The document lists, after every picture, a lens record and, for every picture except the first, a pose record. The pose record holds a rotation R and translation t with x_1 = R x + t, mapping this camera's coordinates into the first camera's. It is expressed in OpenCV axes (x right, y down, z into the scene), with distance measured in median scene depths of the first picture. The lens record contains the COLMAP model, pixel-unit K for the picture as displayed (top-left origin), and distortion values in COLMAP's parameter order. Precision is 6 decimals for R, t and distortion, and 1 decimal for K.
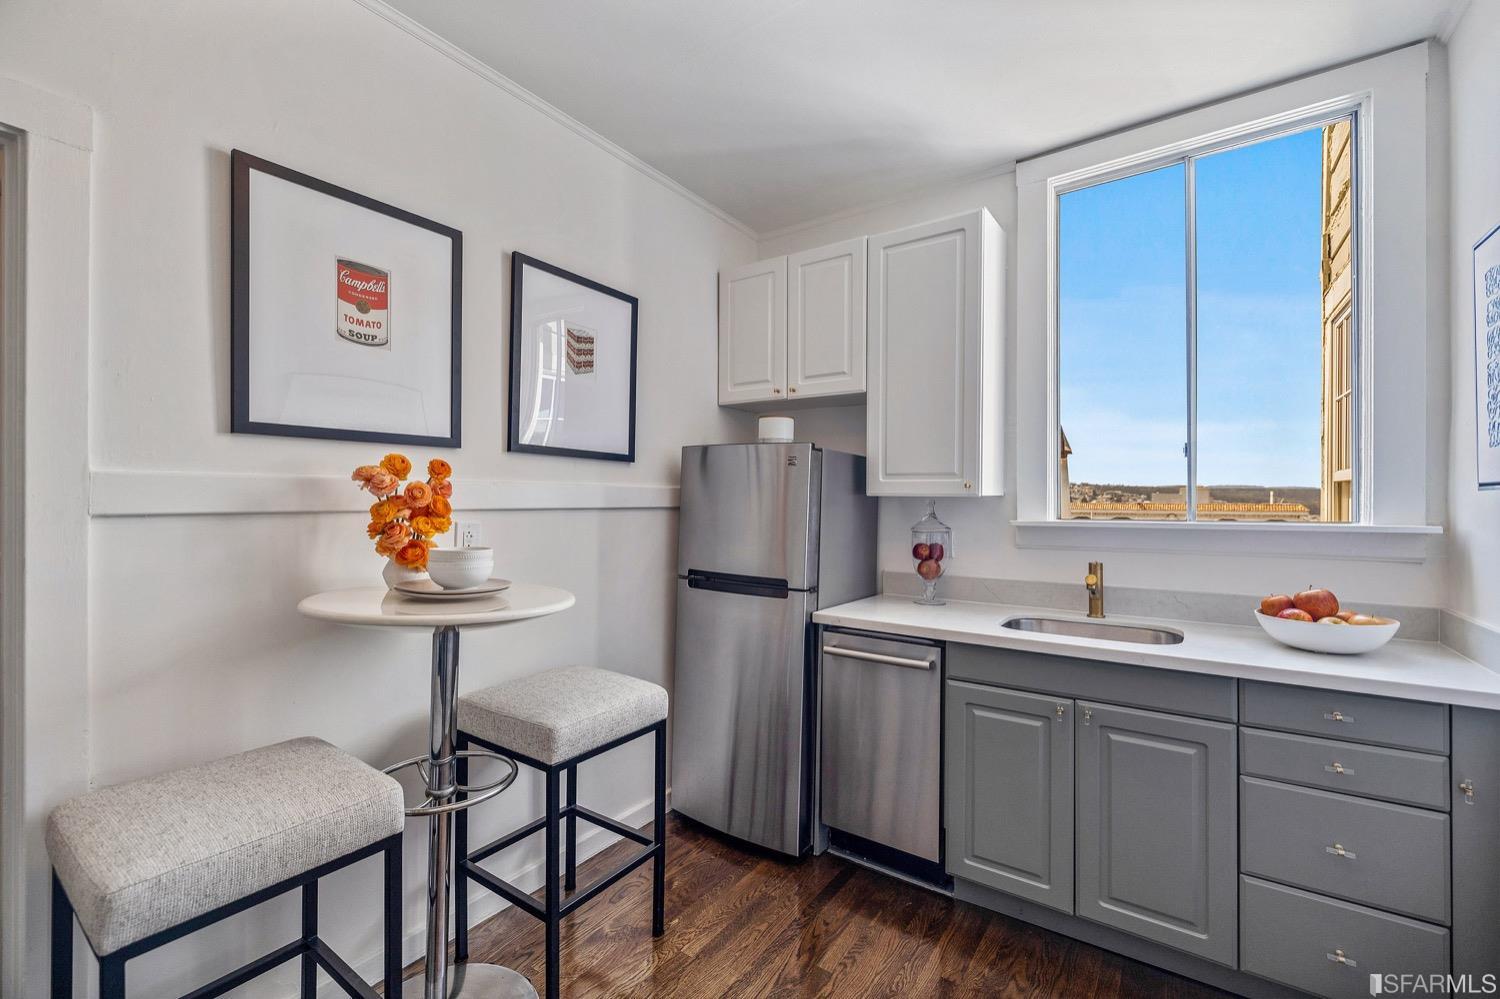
lens RADIAL K [[630.7, 0, 750.0], [0, 630.7, 499.5], [0, 0, 1]] dist [0.002349, -0.000051]
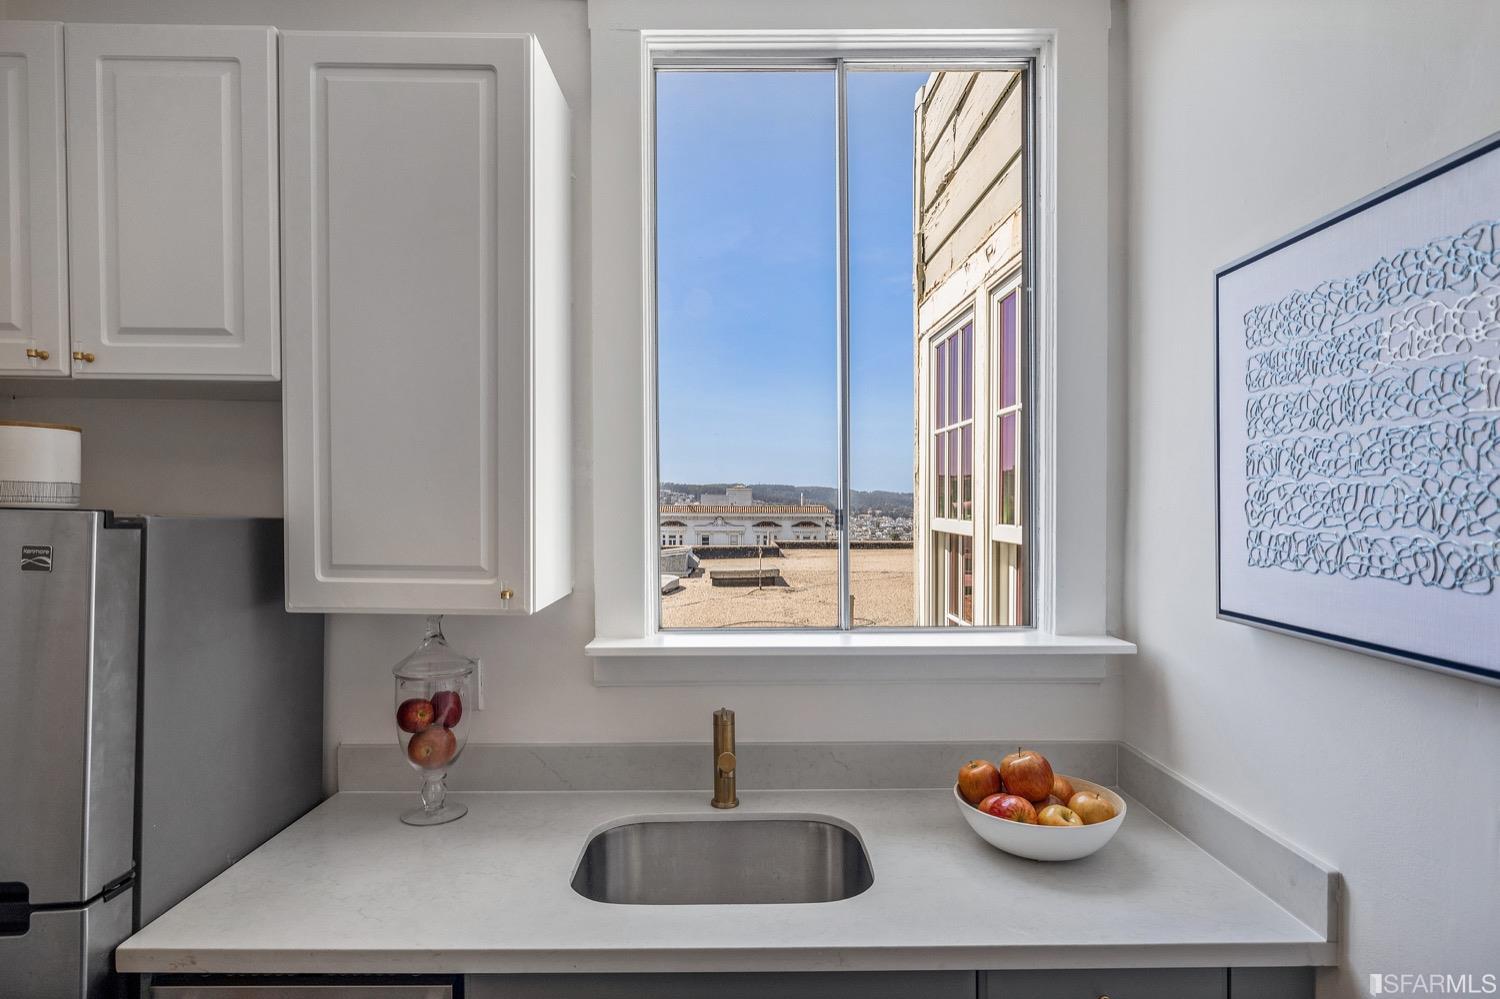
lens RADIAL K [[794.4, 0, 753.2], [0, 794.4, 519.5], [0, 0, 1]] dist [-0.003402, 0.000033]
pose [[0.802422, -0.019387, 0.596442, 0.115182], [0.001730, 0.999543, 0.030163, -0.088091], [-0.596754, -0.023172, 0.802089, 0.343118]]
